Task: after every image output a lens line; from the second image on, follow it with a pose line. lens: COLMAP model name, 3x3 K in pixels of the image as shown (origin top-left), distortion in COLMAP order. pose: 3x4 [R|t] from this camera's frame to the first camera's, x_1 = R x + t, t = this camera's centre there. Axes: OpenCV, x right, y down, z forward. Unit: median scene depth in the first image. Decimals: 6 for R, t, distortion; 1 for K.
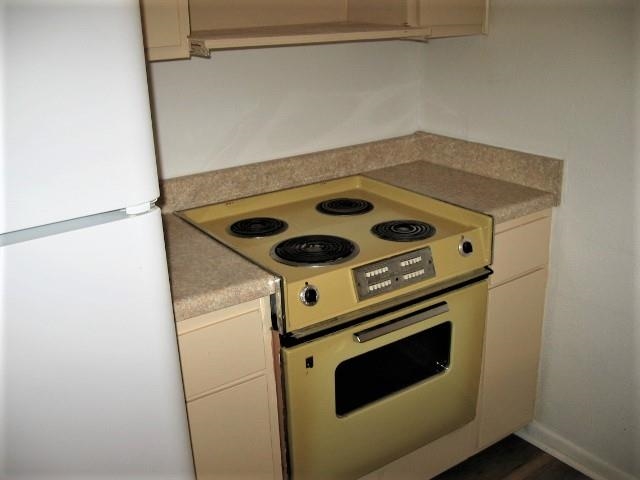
lens RADIAL K [[668.9, 0, 318.8], [0, 668.9, 241.0], [0, 0, 1]] dist [-0.101704, 0.000000]
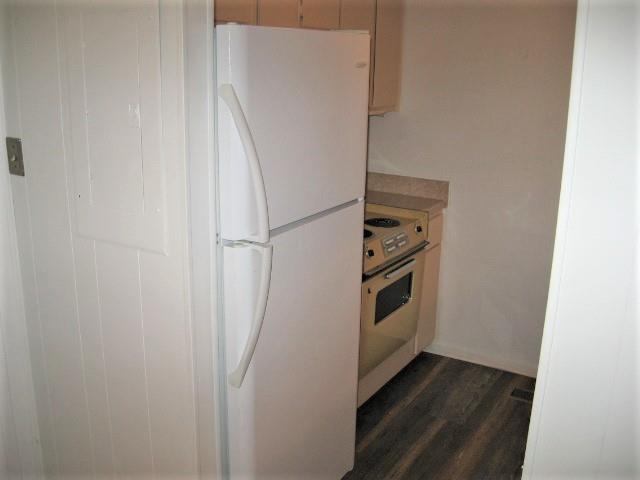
lens RADIAL K [[668.9, 0, 320.9], [0, 668.9, 239.0], [0, 0, 1]] dist [-0.101704, 0.000000]
pose [[0.912695, -0.058367, 0.404452, -0.684035], [0.088886, 0.994405, -0.057079, 0.104265], [-0.398858, 0.088045, 0.912776, -0.501032]]
